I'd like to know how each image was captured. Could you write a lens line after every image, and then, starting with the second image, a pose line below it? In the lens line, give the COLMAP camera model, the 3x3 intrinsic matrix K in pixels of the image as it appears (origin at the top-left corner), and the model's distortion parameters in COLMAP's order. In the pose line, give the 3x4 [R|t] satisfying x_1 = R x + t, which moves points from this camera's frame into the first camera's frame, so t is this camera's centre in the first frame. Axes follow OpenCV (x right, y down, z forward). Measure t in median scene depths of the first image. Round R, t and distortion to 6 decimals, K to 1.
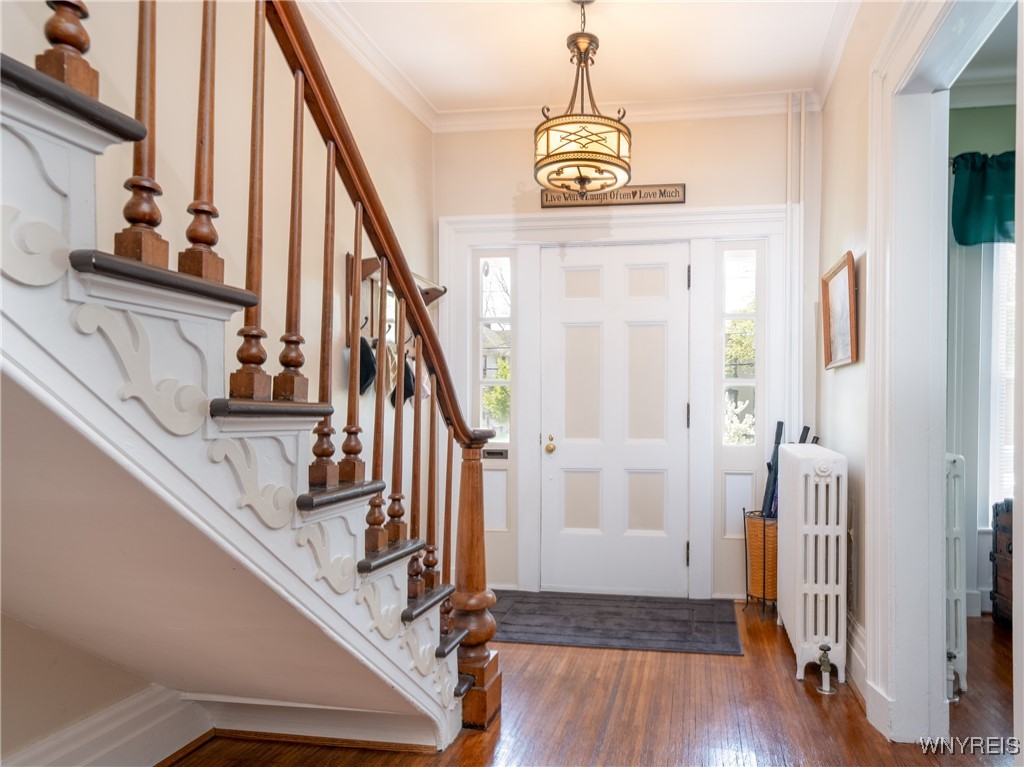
lens RADIAL K [[627.8, 0, 511.6], [0, 627.8, 435.8], [0, 0, 1]] dist [0.000915, 0.000117]
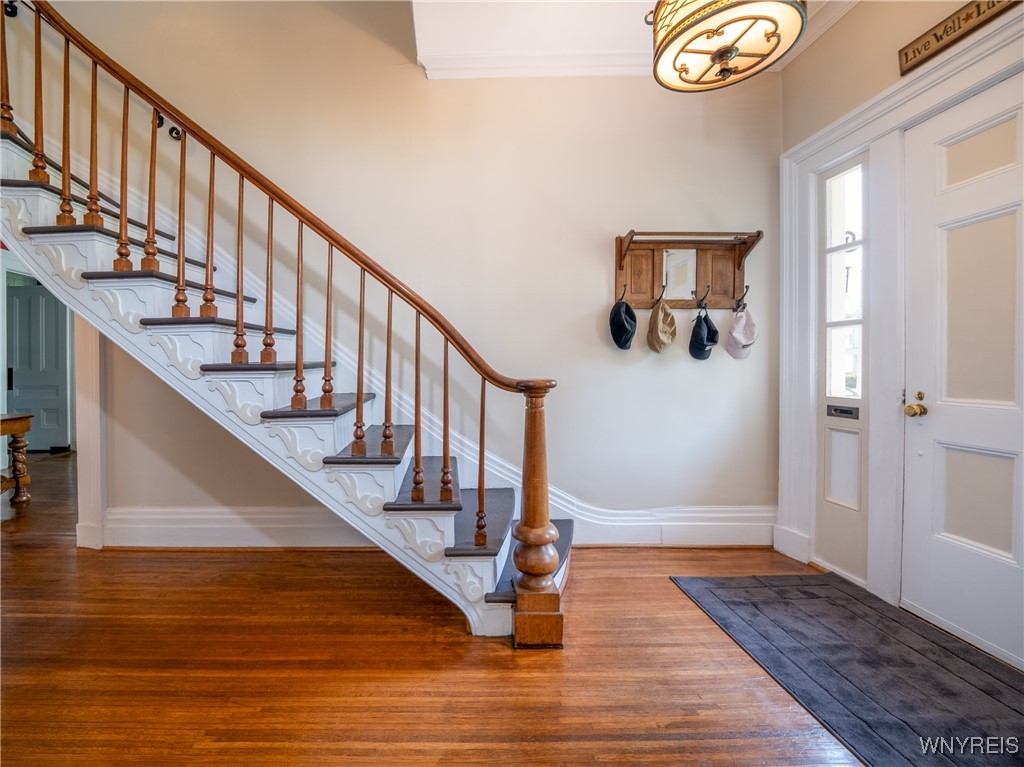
lens RADIAL K [[422.4, 0, 512.0], [0, 422.4, 383.5], [0, 0, 1]] dist [-0.015010, 0.000017]
pose [[0.291533, 0.020553, -0.956340, 0.379530], [-0.019676, 0.999686, 0.015487, -0.008355], [0.956358, 0.014302, 0.291846, 0.440492]]
